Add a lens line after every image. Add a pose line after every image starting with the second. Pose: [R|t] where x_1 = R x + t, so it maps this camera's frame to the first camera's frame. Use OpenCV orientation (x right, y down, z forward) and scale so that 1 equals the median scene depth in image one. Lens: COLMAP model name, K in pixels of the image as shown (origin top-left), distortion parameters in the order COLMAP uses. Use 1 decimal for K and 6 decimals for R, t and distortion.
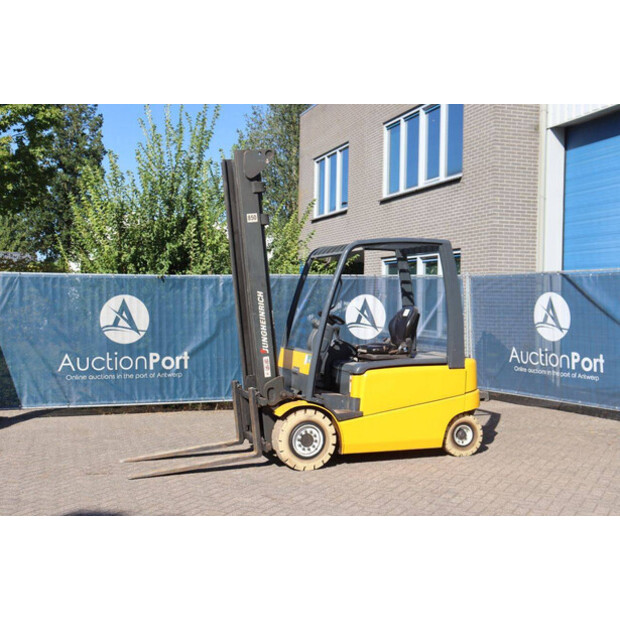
lens RADIAL K [[796.9, 0, 320.1], [0, 796.9, 305.3], [0, 0, 1]] dist [0.034298, 0.000000]
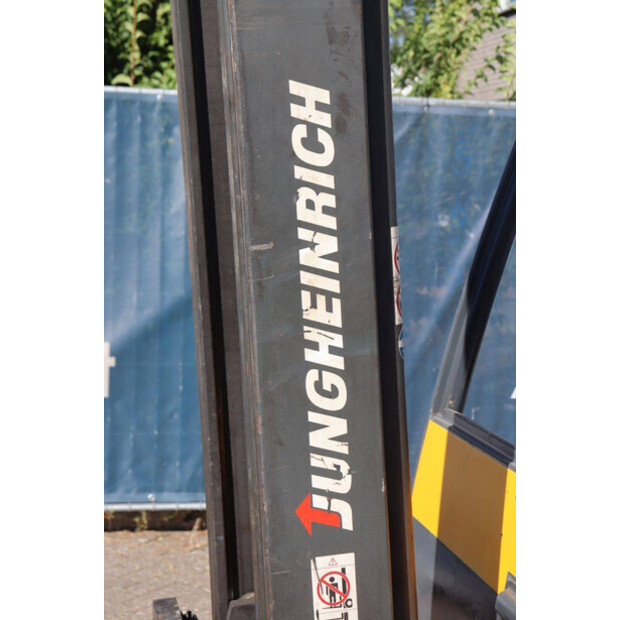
lens RADIAL K [[1248.8, 0, 309.3], [0, 1248.8, 310.4], [0, 0, 1]] dist [0.189669, 0.000000]
pose [[0.991174, 0.051043, -0.122348, -0.033748], [-0.040716, 0.995509, 0.085469, 0.001993], [0.126162, -0.079733, 0.988800, 0.560610]]
